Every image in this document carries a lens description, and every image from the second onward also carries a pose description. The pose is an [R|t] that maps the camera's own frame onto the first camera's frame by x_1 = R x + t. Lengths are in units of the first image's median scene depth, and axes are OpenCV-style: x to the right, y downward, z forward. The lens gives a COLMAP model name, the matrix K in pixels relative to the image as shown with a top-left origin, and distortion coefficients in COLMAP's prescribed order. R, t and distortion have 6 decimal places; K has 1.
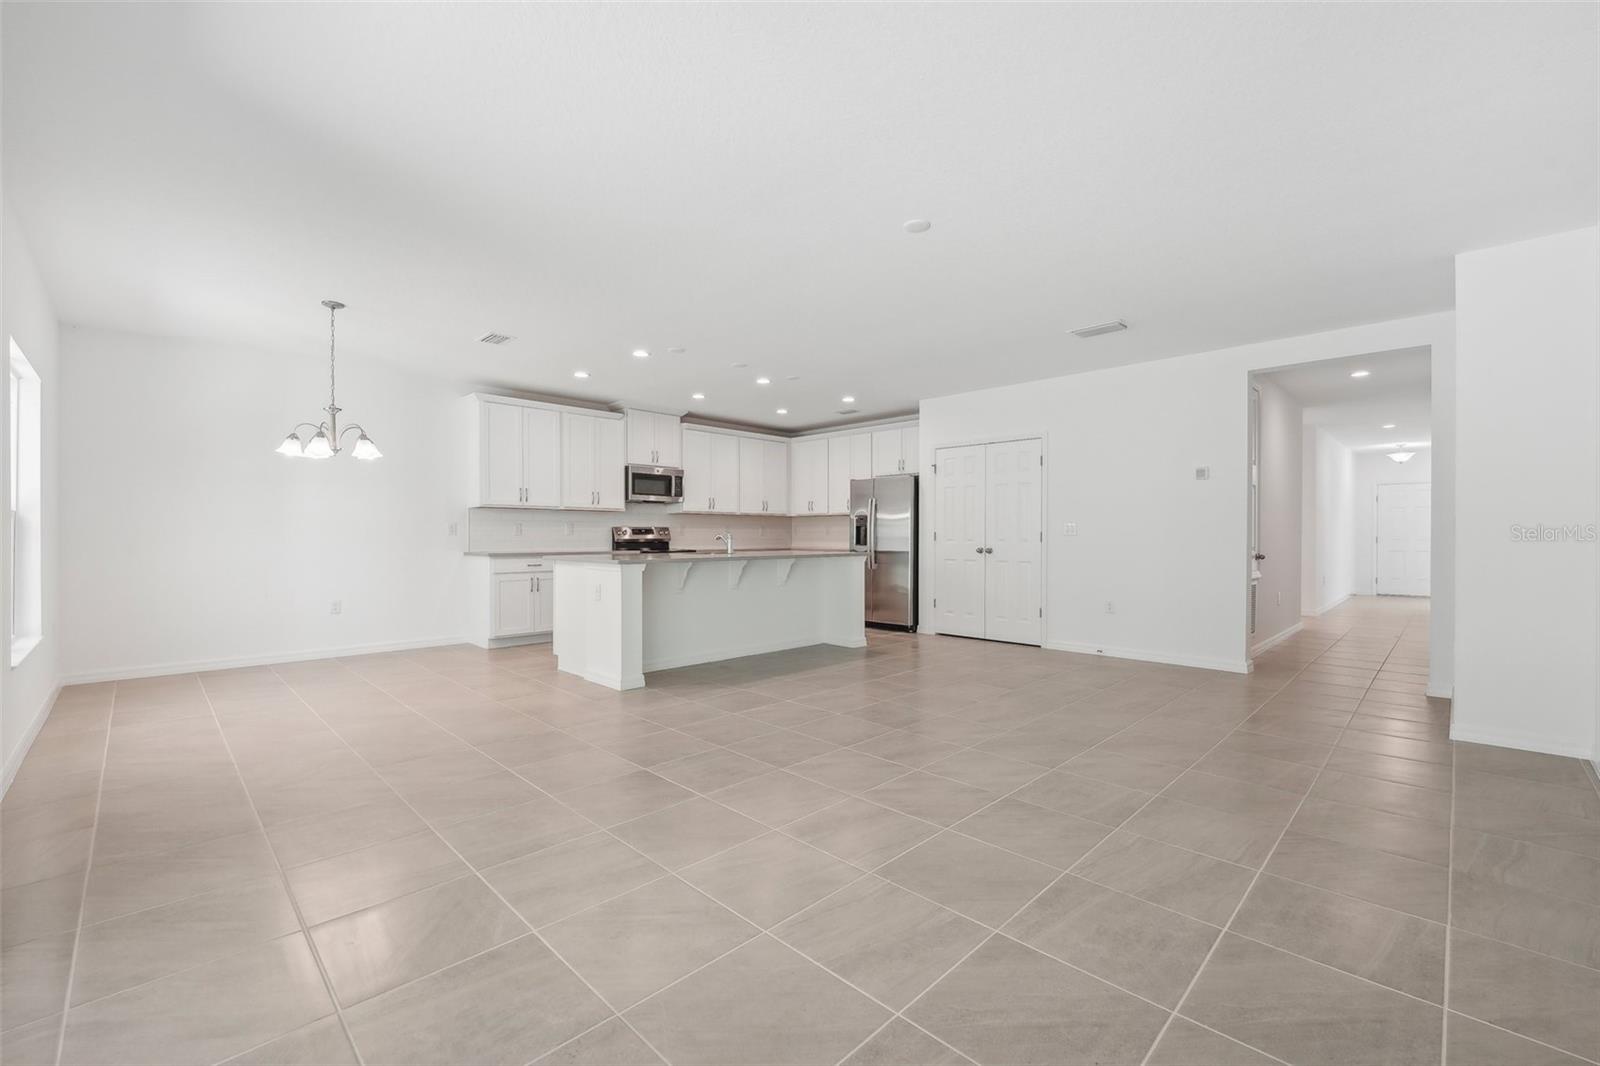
lens RADIAL K [[668.1, 0, 806.1], [0, 668.1, 538.0], [0, 0, 1]] dist [-0.005738, -0.002104]
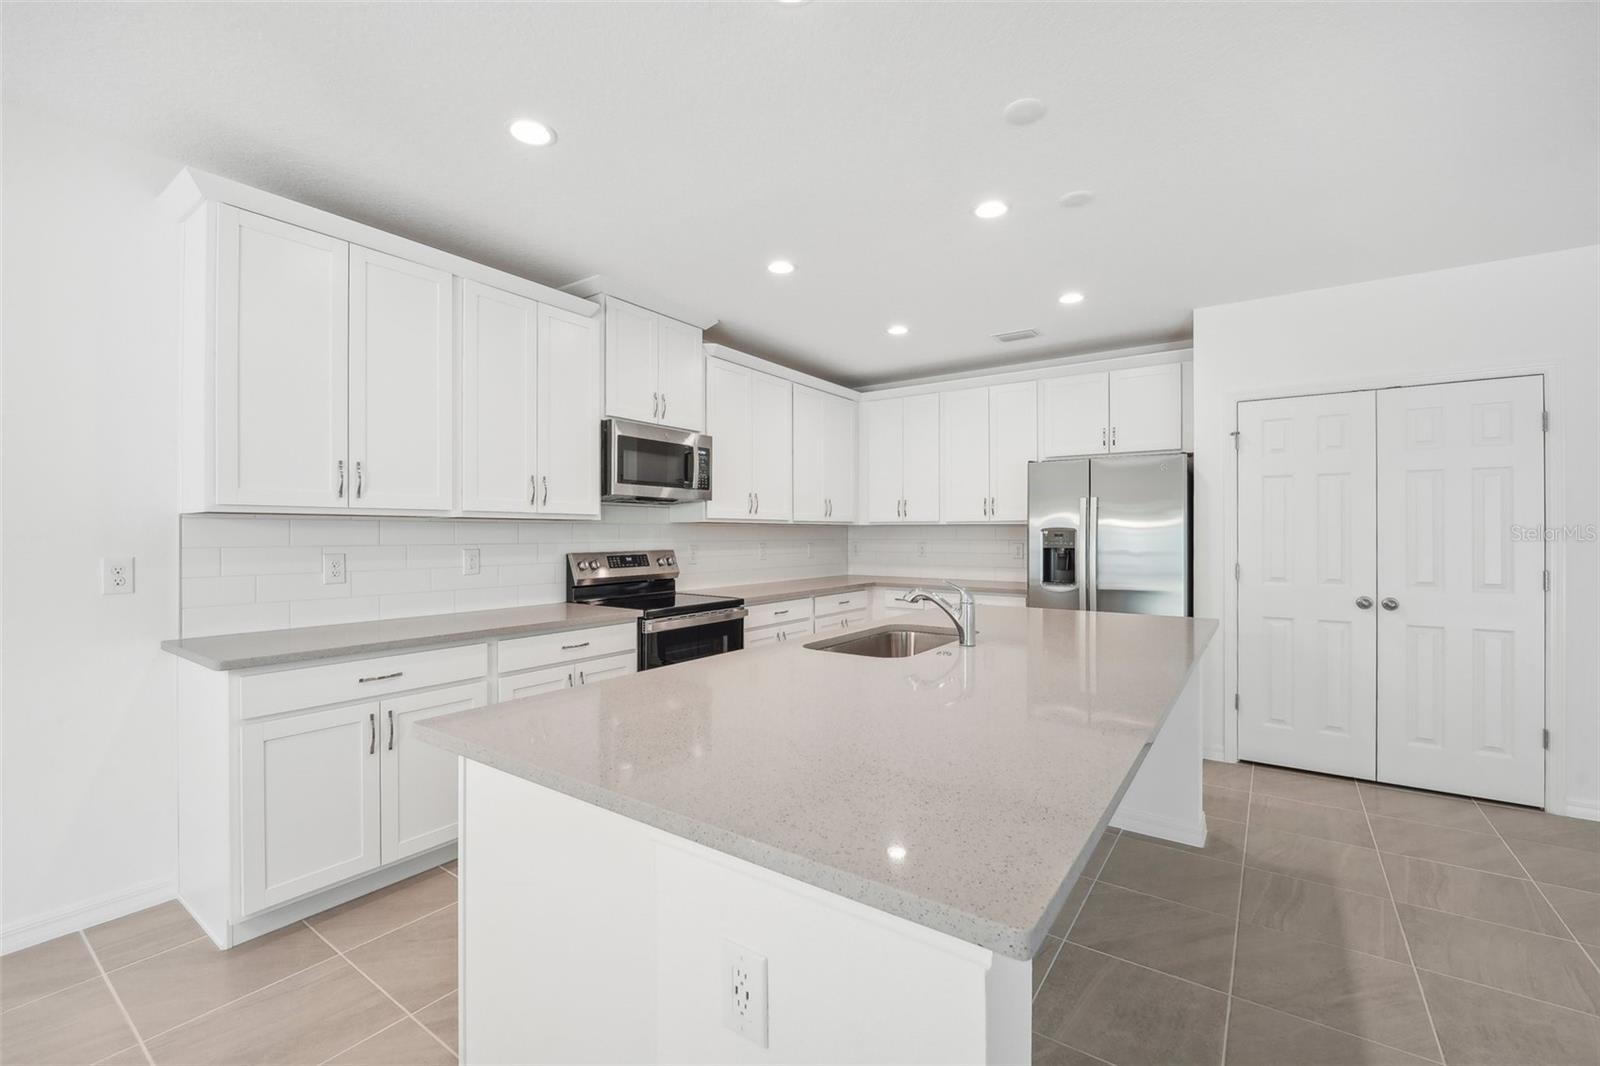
lens RADIAL K [[668.1, 0, 805.8], [0, 668.1, 528.9], [0, 0, 1]] dist [-0.005738, -0.002104]
pose [[0.984948, -0.000342, 0.172850, -0.222975], [0.001857, 0.999961, -0.008602, -0.031482], [-0.172841, 0.008794, 0.984911, 0.554818]]
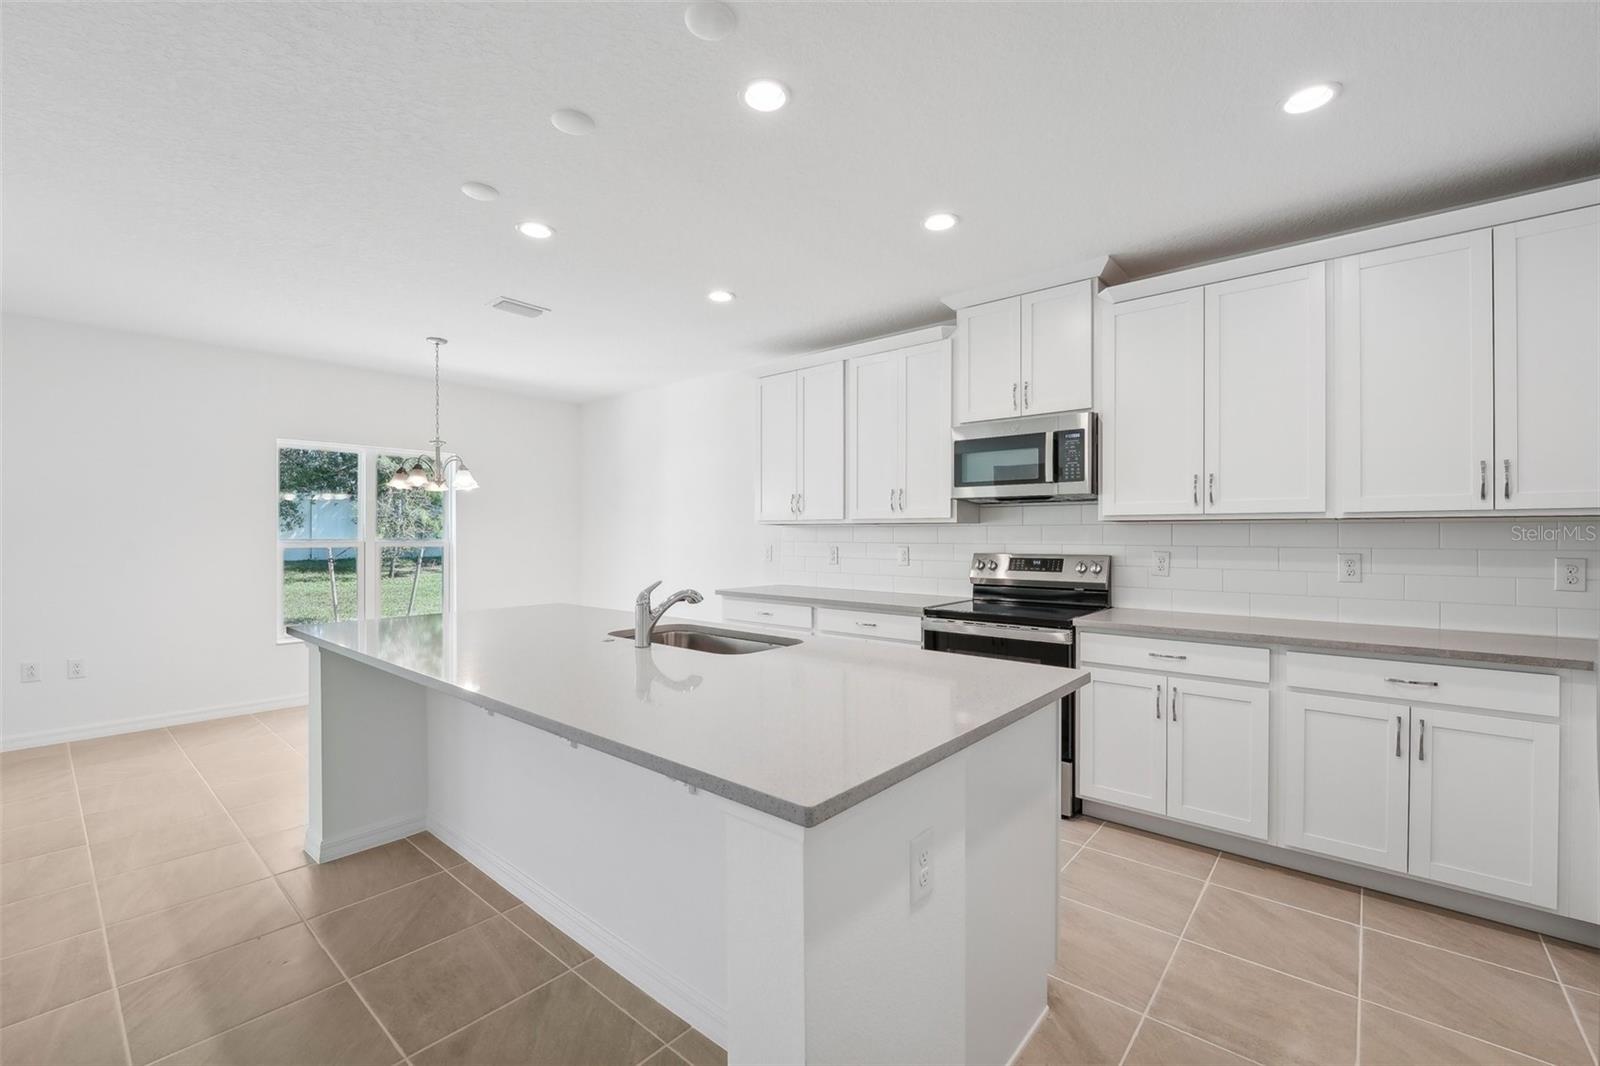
lens RADIAL K [[668.1, 0, 802.7], [0, 668.1, 528.4], [0, 0, 1]] dist [-0.005738, -0.002104]
pose [[0.074432, -0.015066, -0.997112, 0.214907], [-0.007763, 0.999847, -0.015687, -0.028541], [0.997196, 0.008908, 0.074304, 0.894072]]
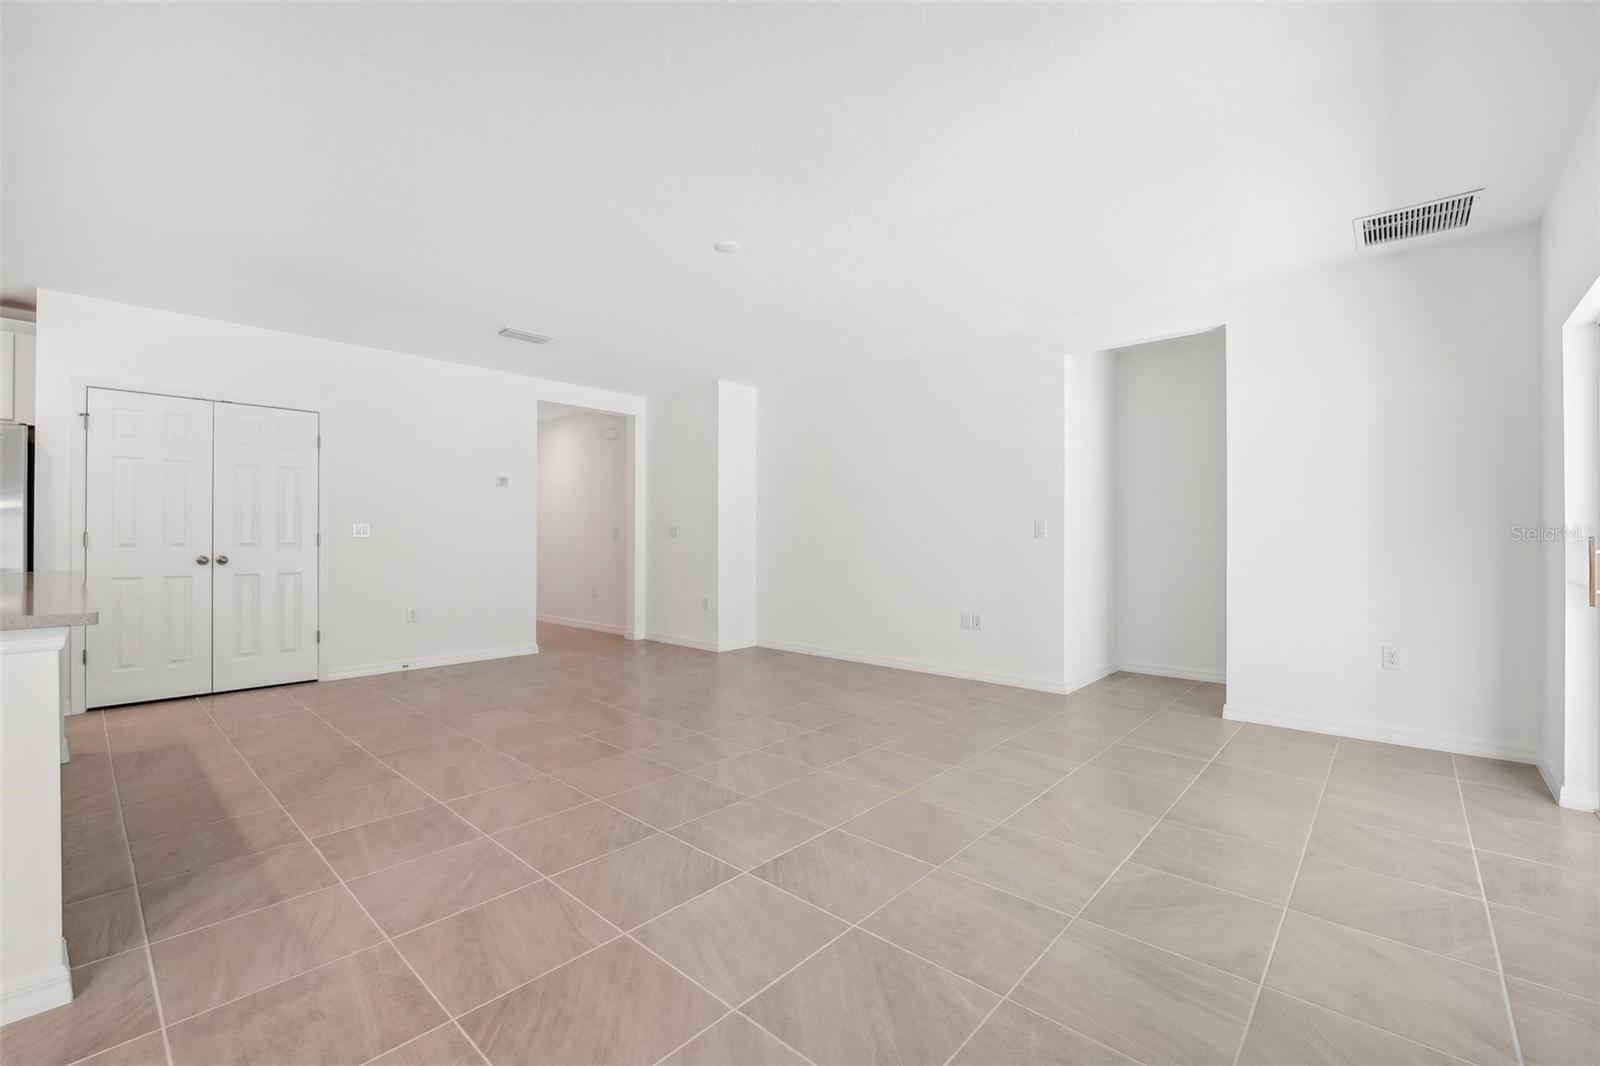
lens RADIAL K [[668.1, 0, 810.6], [0, 668.1, 537.2], [0, 0, 1]] dist [-0.005738, -0.002104]
pose [[-0.058126, -0.001301, 0.998308, -0.406628], [0.003149, 0.999994, 0.001487, -0.003318], [-0.998304, 0.003230, -0.058121, 0.417593]]
